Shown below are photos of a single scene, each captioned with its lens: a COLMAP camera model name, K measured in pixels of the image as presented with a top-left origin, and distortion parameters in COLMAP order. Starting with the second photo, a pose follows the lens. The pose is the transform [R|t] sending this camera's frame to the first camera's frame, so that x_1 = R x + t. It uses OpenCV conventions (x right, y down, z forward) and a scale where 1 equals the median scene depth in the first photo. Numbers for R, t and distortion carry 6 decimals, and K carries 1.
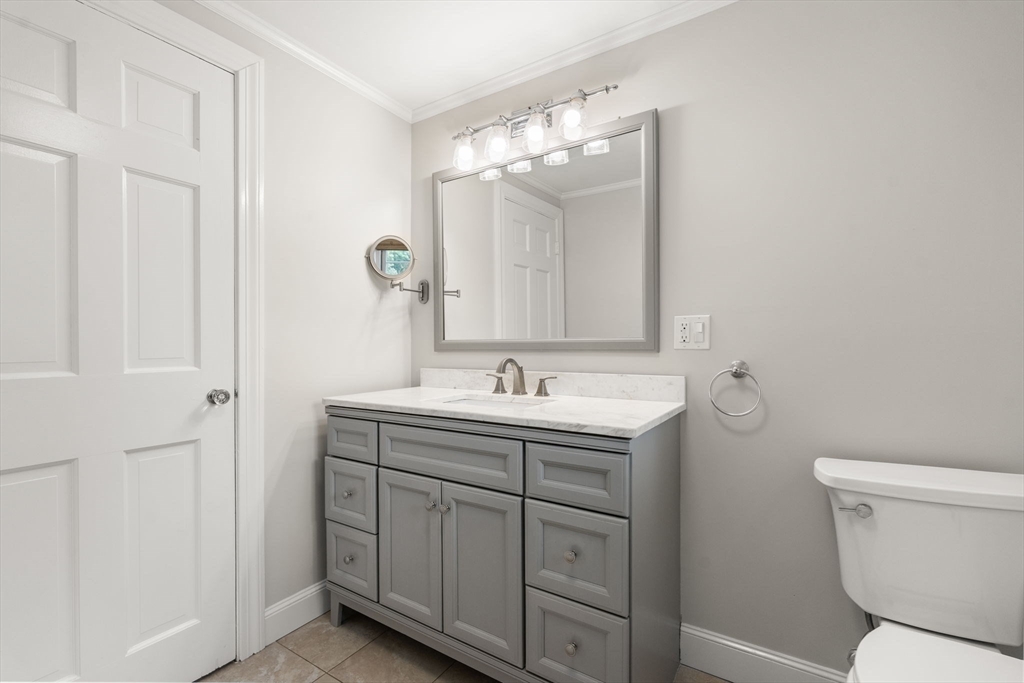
lens RADIAL K [[450.6, 0, 511.3], [0, 450.6, 343.4], [0, 0, 1]] dist [-0.001686, 0.000742]
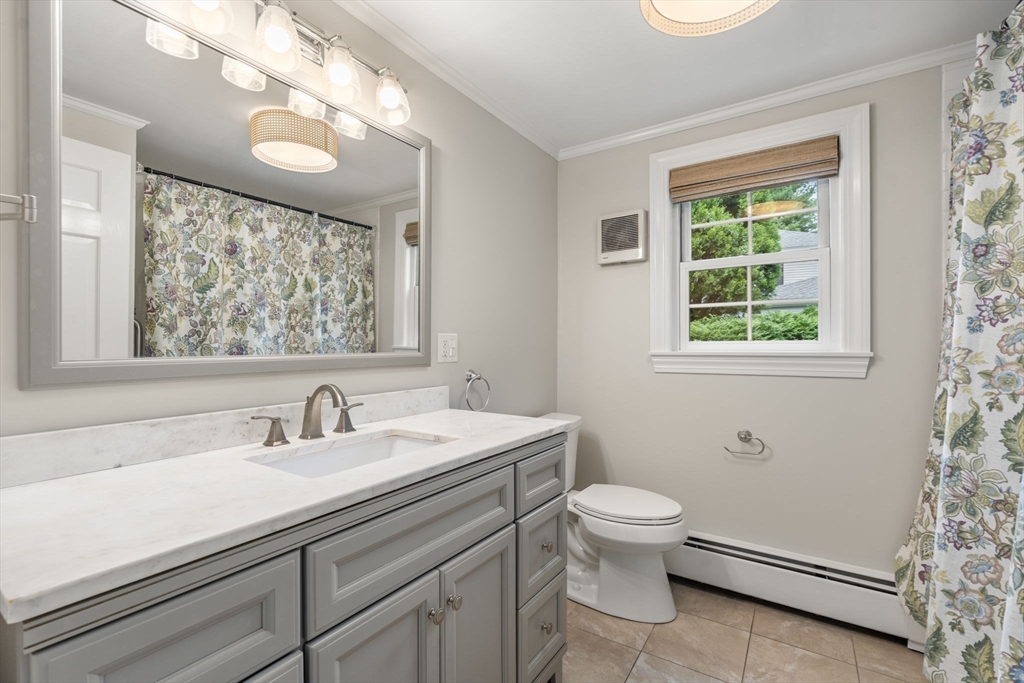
lens RADIAL K [[450.6, 0, 510.3], [0, 450.6, 343.6], [0, 0, 1]] dist [-0.001686, 0.000742]
pose [[0.015169, 0.008623, 0.999848, -0.760108], [0.001081, 0.999962, -0.008640, -0.025304], [-0.999884, 0.001212, 0.015159, 0.804248]]
